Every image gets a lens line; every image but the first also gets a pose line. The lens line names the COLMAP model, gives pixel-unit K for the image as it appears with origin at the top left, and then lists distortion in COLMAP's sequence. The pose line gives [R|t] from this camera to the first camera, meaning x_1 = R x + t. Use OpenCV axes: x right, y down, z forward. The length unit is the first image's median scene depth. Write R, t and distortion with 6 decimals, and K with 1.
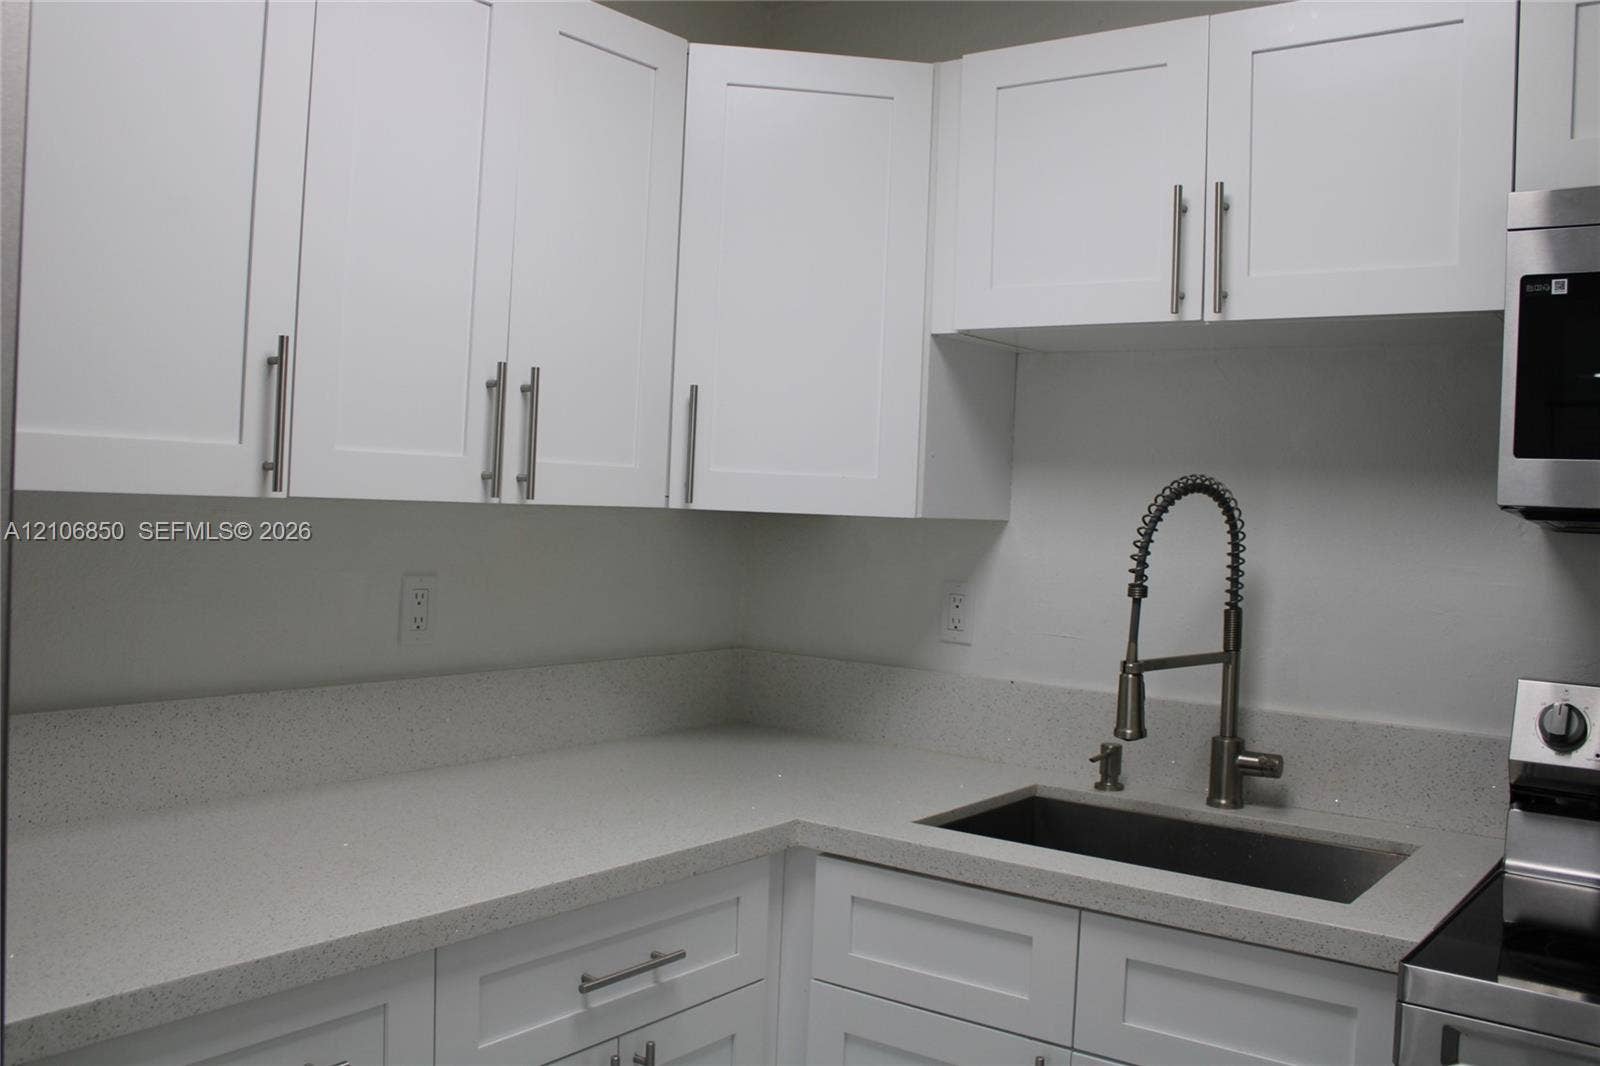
lens RADIAL K [[1423.4, 0, 789.1], [0, 1423.4, 524.5], [0, 0, 1]] dist [-0.124840, 0.065690]
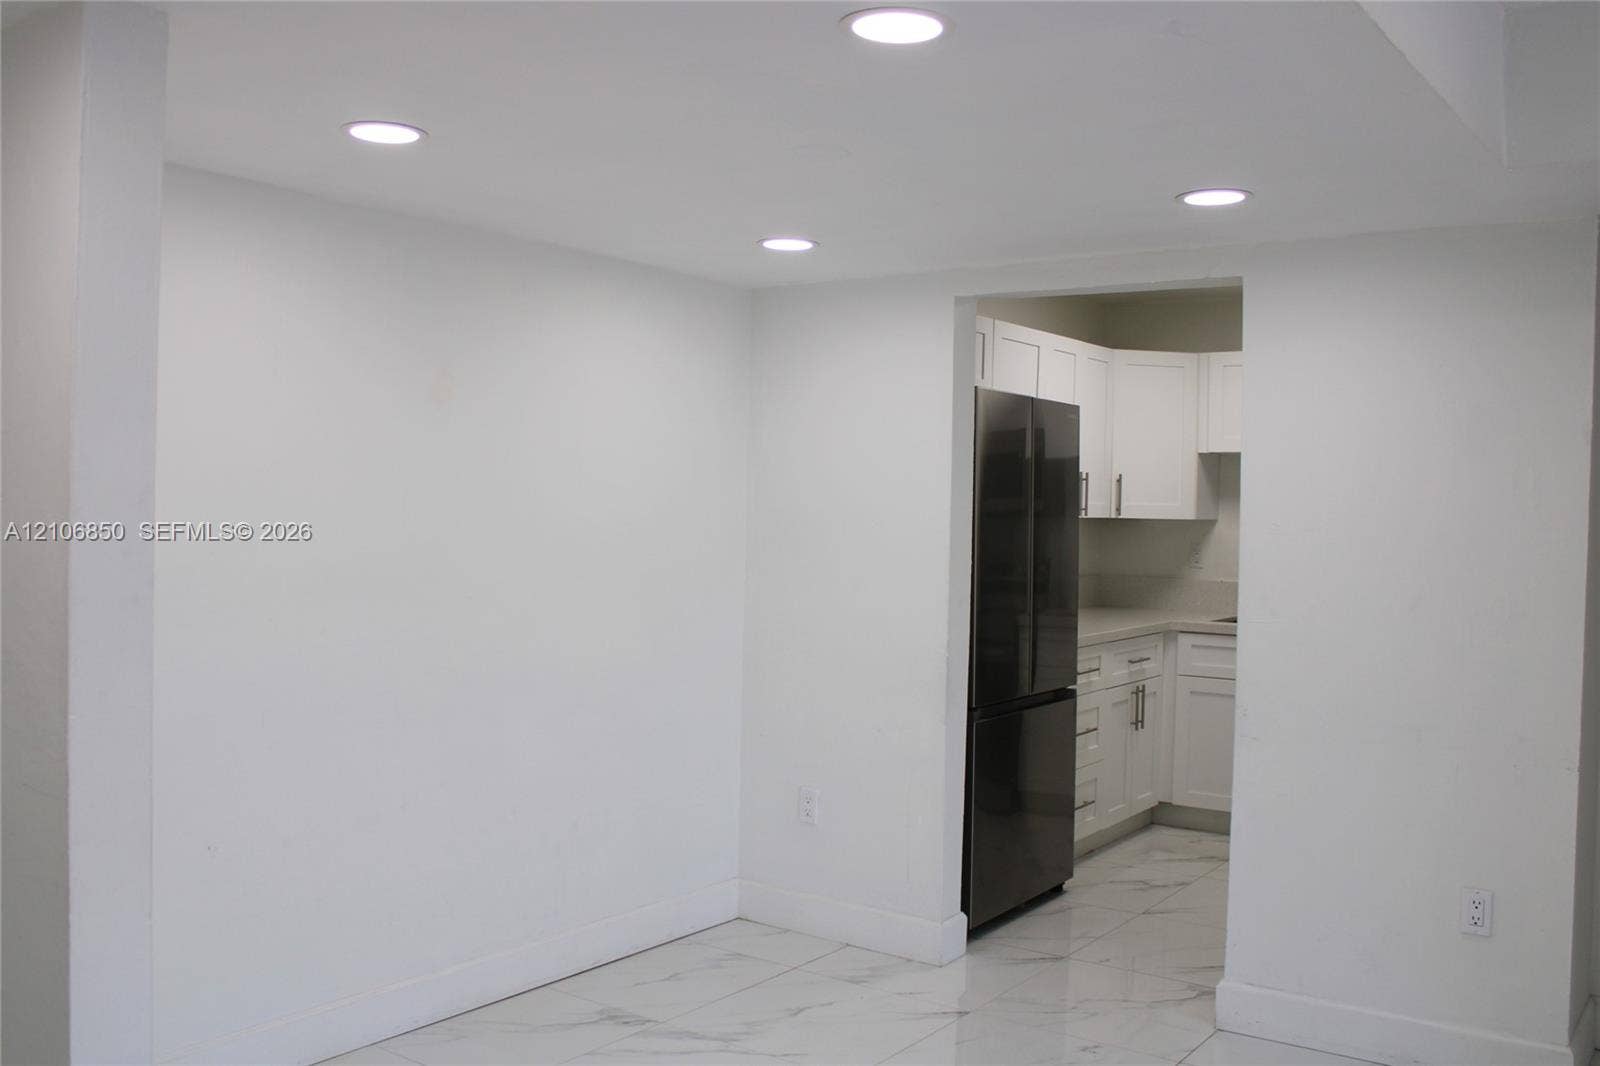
lens RADIAL K [[1423.4, 0, 801.3], [0, 1423.4, 529.6], [0, 0, 1]] dist [-0.124840, 0.065690]
pose [[0.999518, -0.021225, 0.022671, -0.829306], [0.021217, 0.999775, 0.000605, -0.003034], [-0.022678, -0.000124, 0.999743, -1.940026]]
